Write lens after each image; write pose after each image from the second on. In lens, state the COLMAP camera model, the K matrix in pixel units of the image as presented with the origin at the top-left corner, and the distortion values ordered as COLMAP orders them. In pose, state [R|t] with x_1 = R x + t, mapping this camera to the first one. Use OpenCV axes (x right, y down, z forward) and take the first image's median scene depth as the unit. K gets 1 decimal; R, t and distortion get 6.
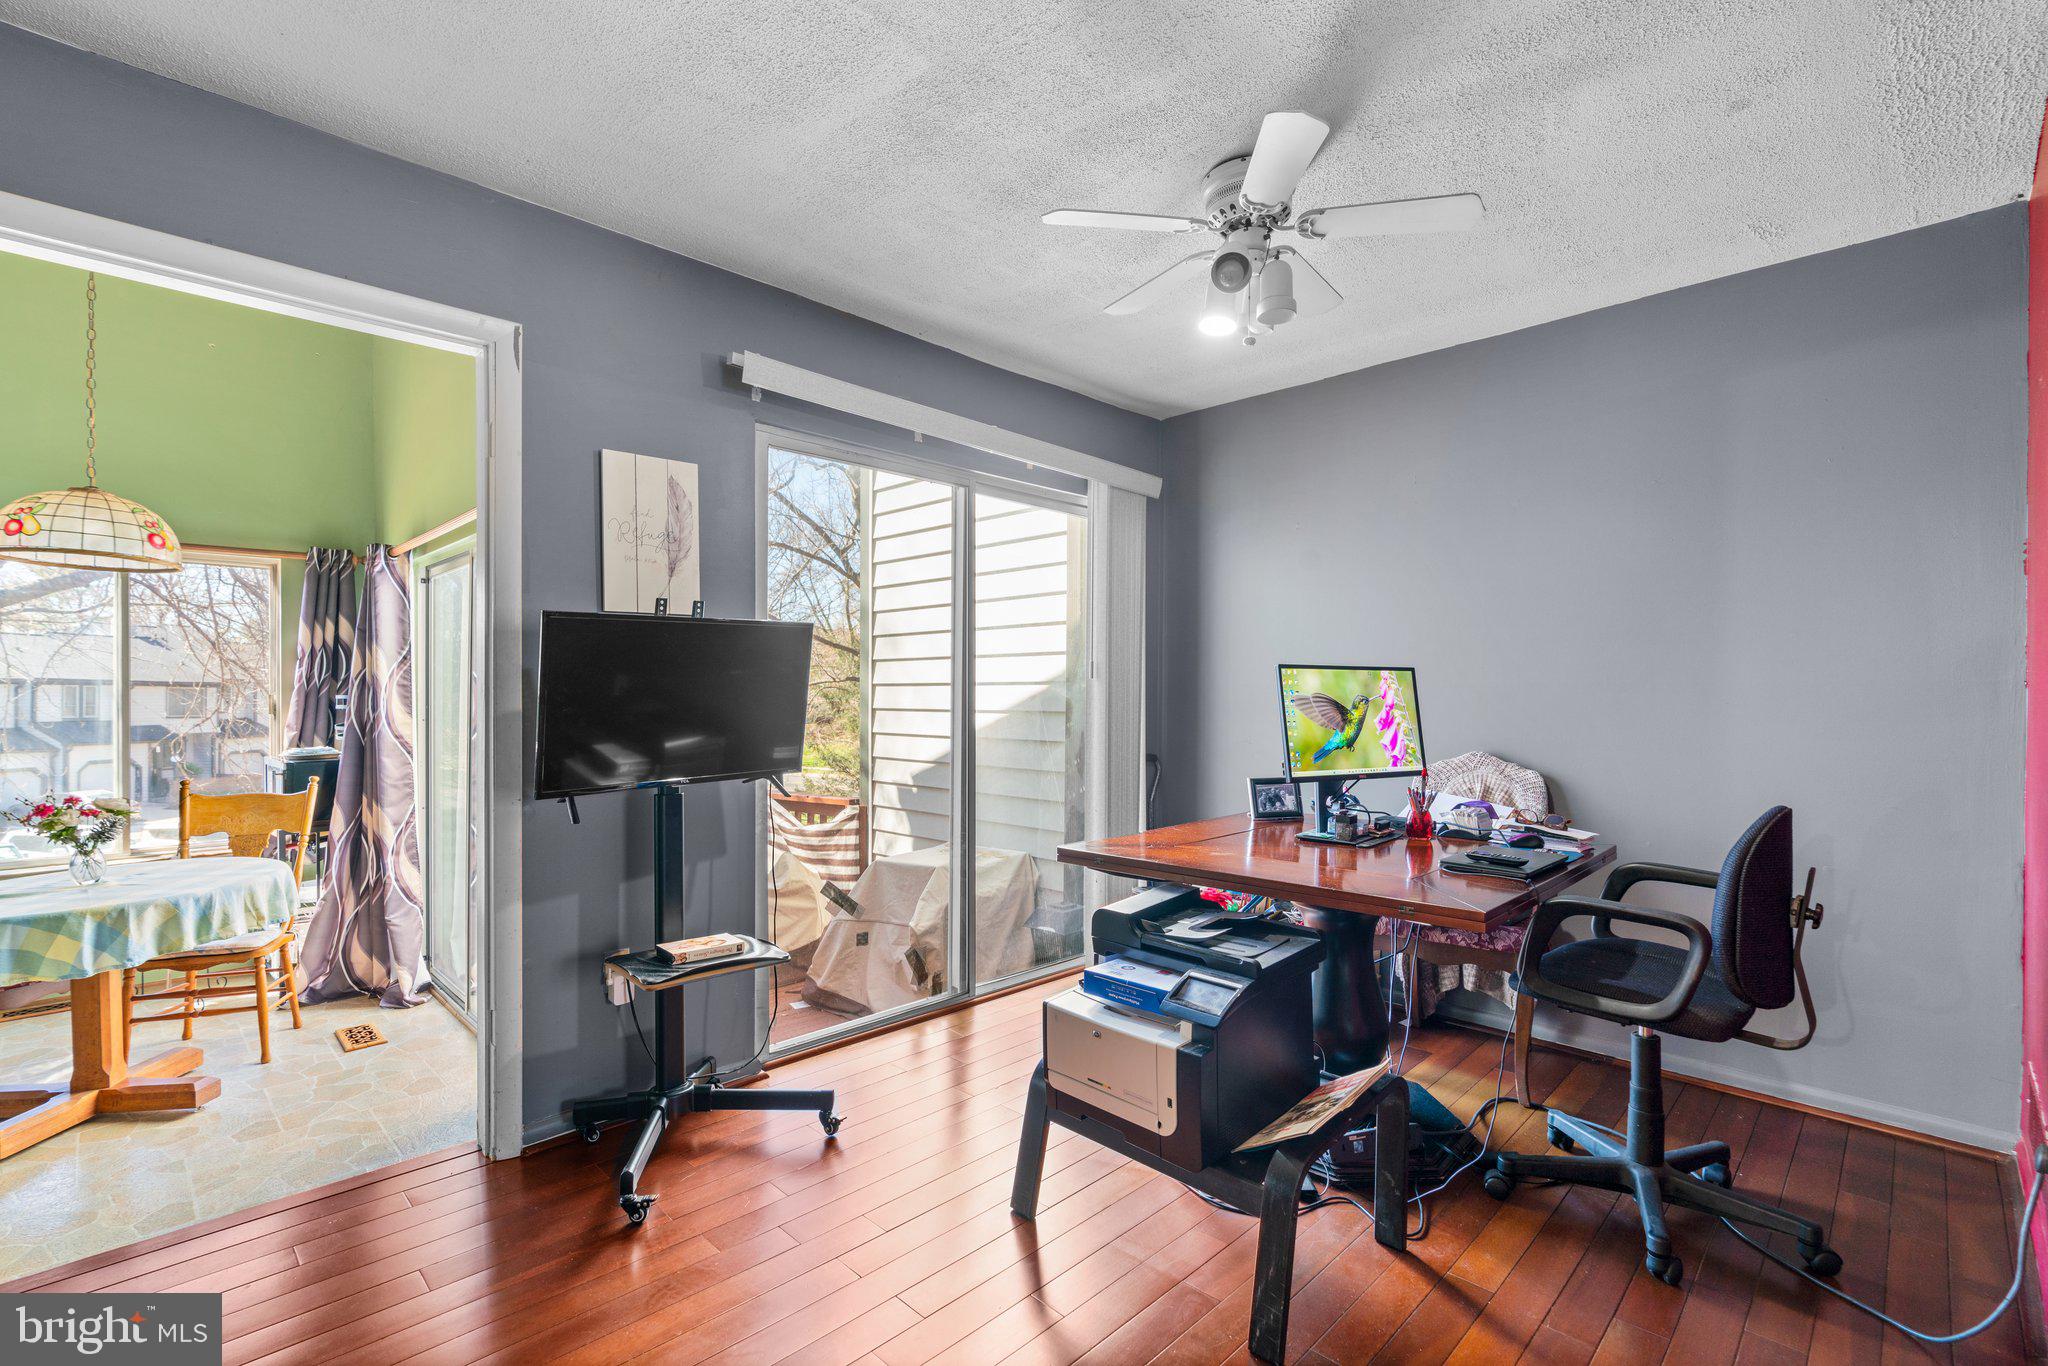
lens RADIAL K [[923.5, 0, 1022.0], [0, 923.5, 695.4], [0, 0, 1]] dist [-0.010865, 0.004095]
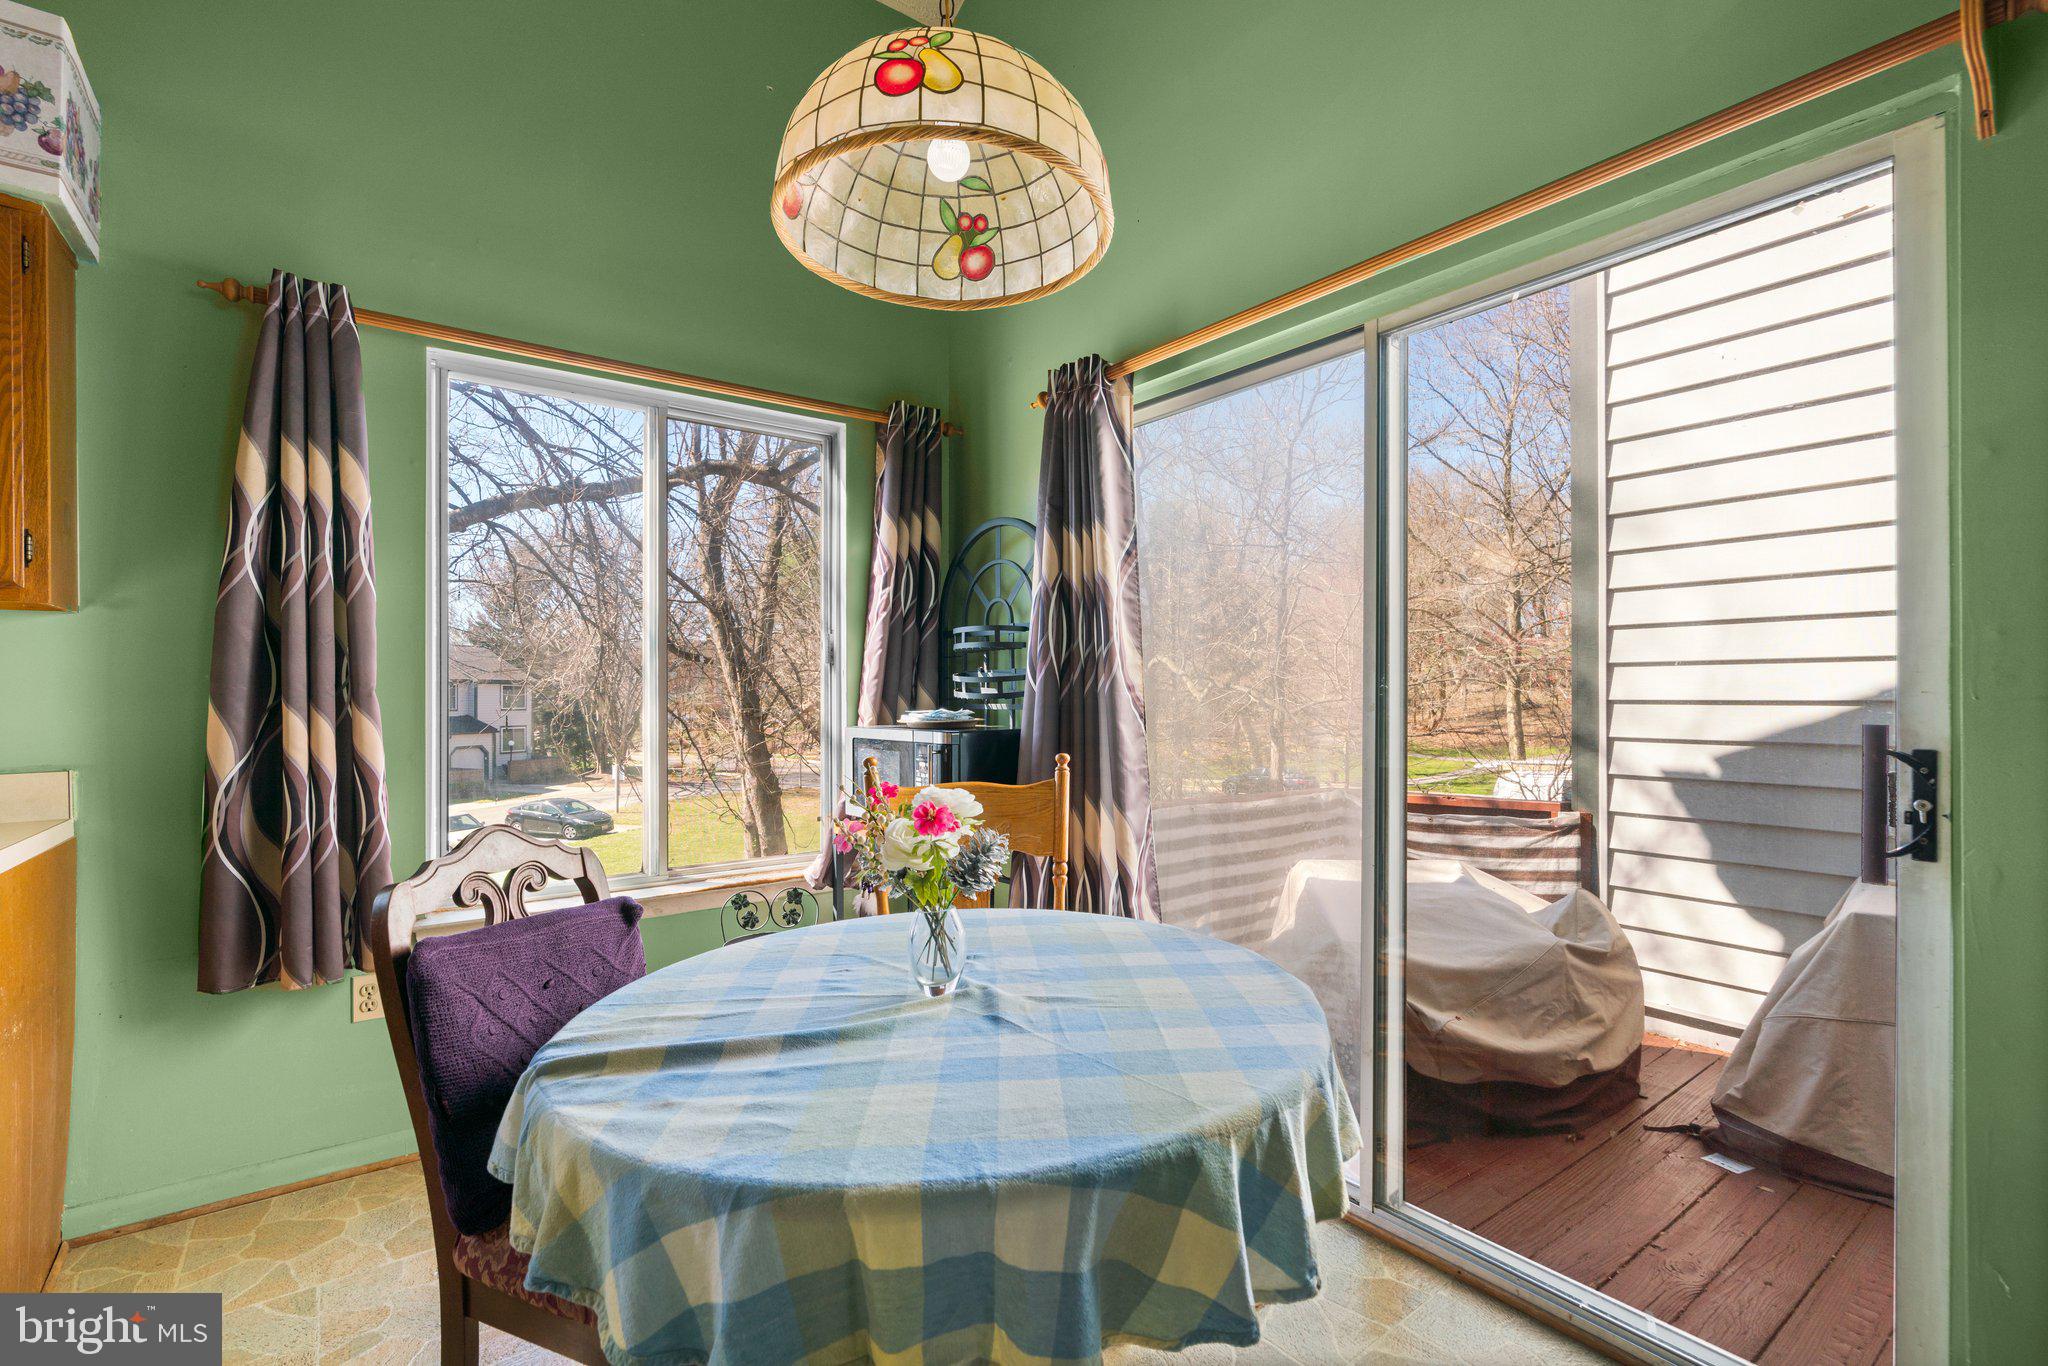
lens RADIAL K [[923.5, 0, 1022.0], [0, 923.5, 695.4], [0, 0, 1]] dist [-0.010865, 0.004095]
pose [[0.989614, -0.003191, -0.143713, -0.668003], [0.003143, 0.999995, -0.000562, 0.050026], [0.143714, 0.000105, 0.989619, 0.421708]]
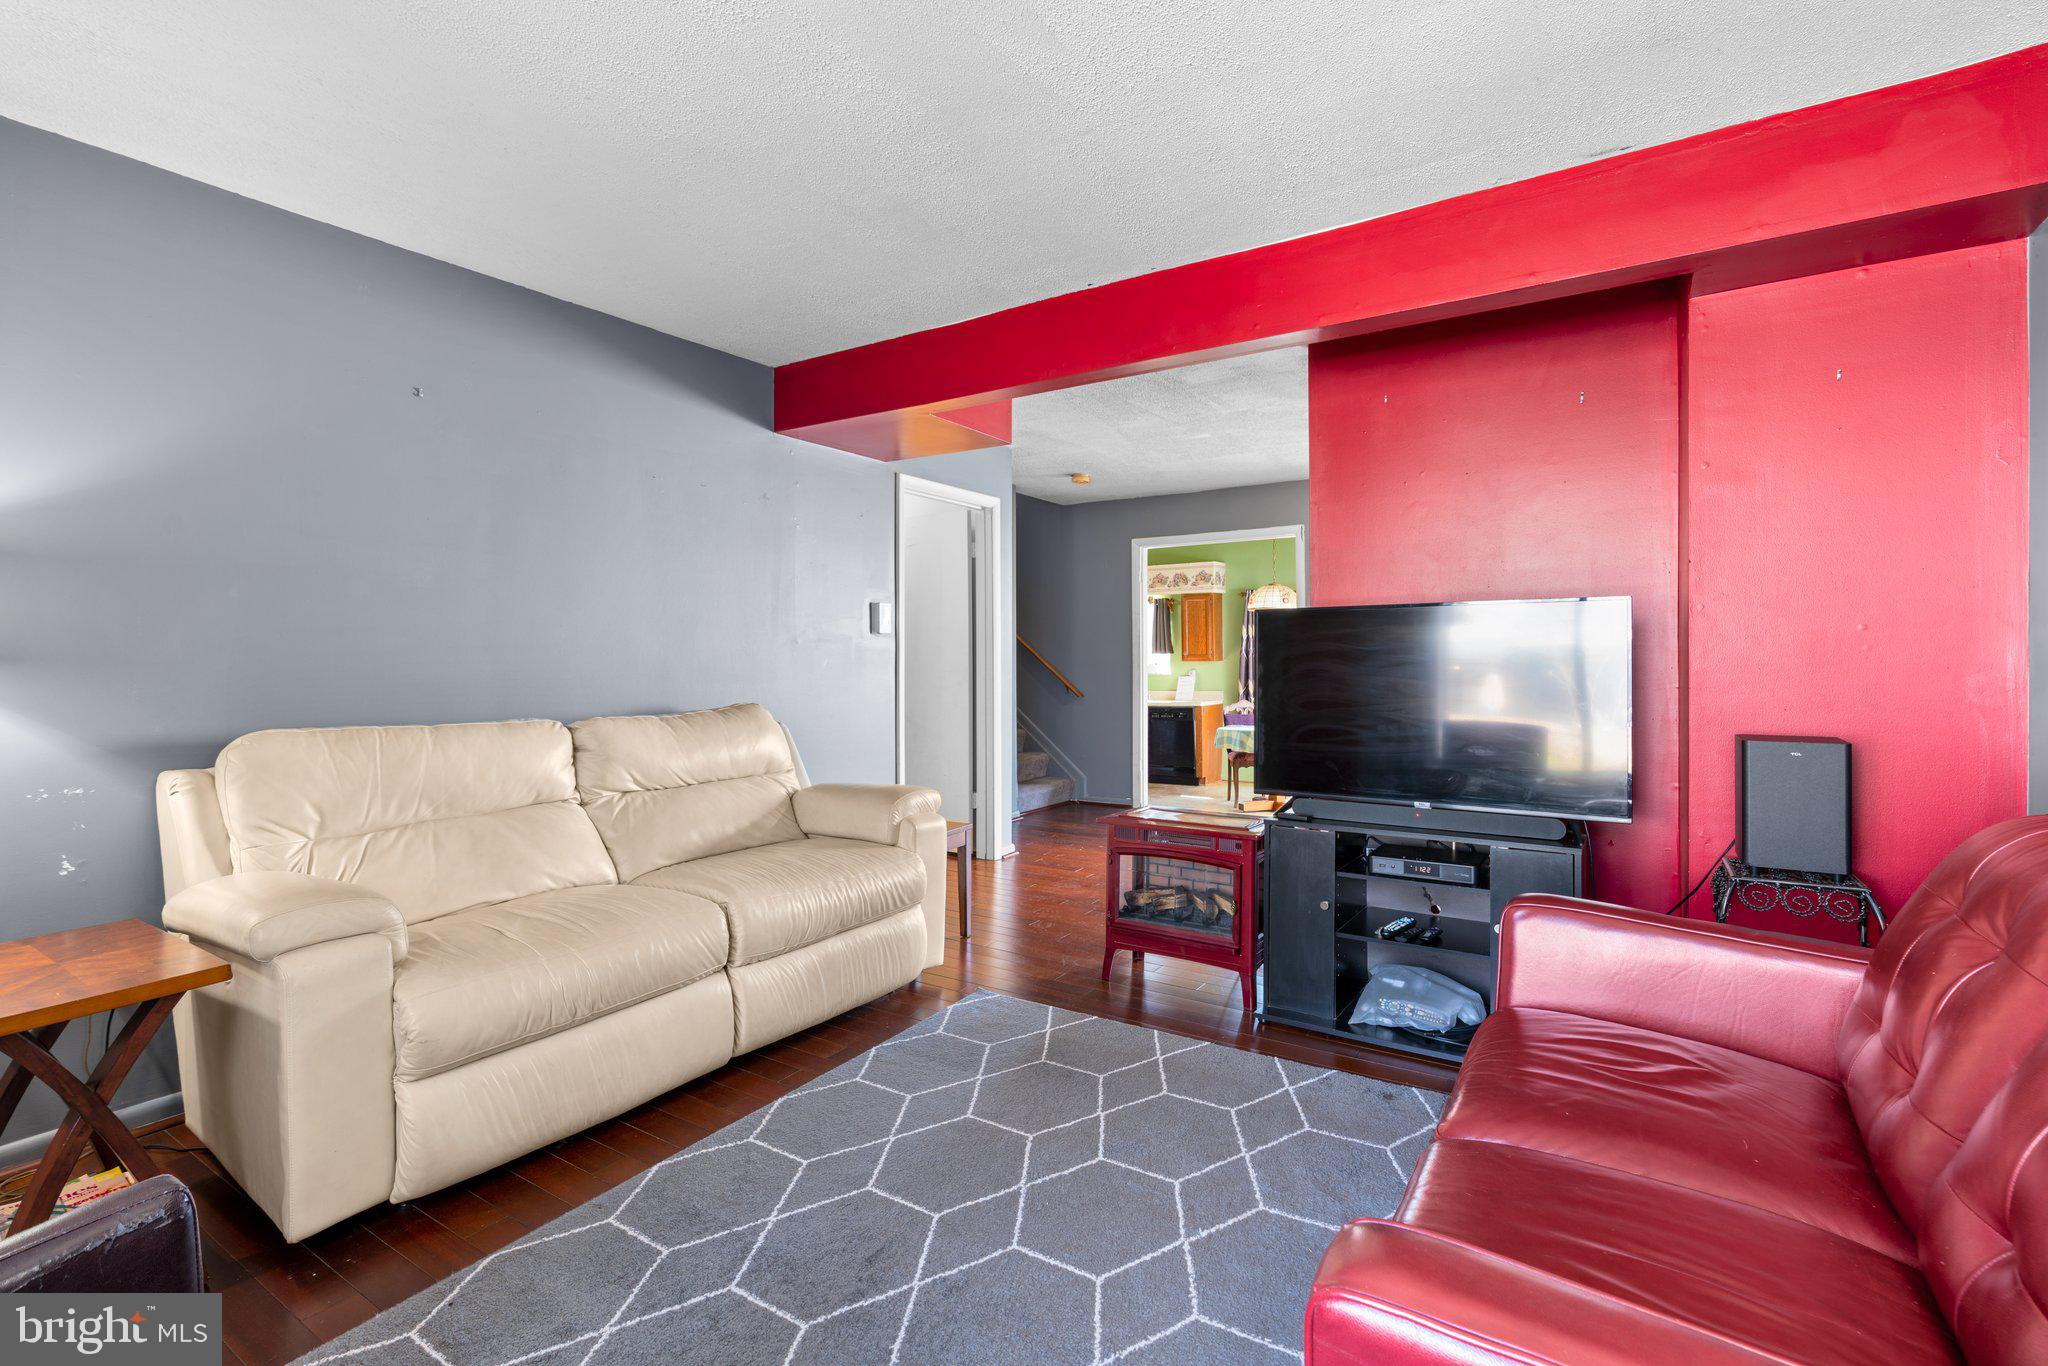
lens RADIAL K [[917.0, 0, 1010.3], [0, 917.0, 667.3], [0, 0, 1]] dist [0.000297, 0.000199]
pose [[0.181091, 0.003862, -0.983459, 1.144951], [0.011358, 0.999917, 0.006018, 0.001569], [0.983401, -0.012260, 0.181032, -0.206172]]
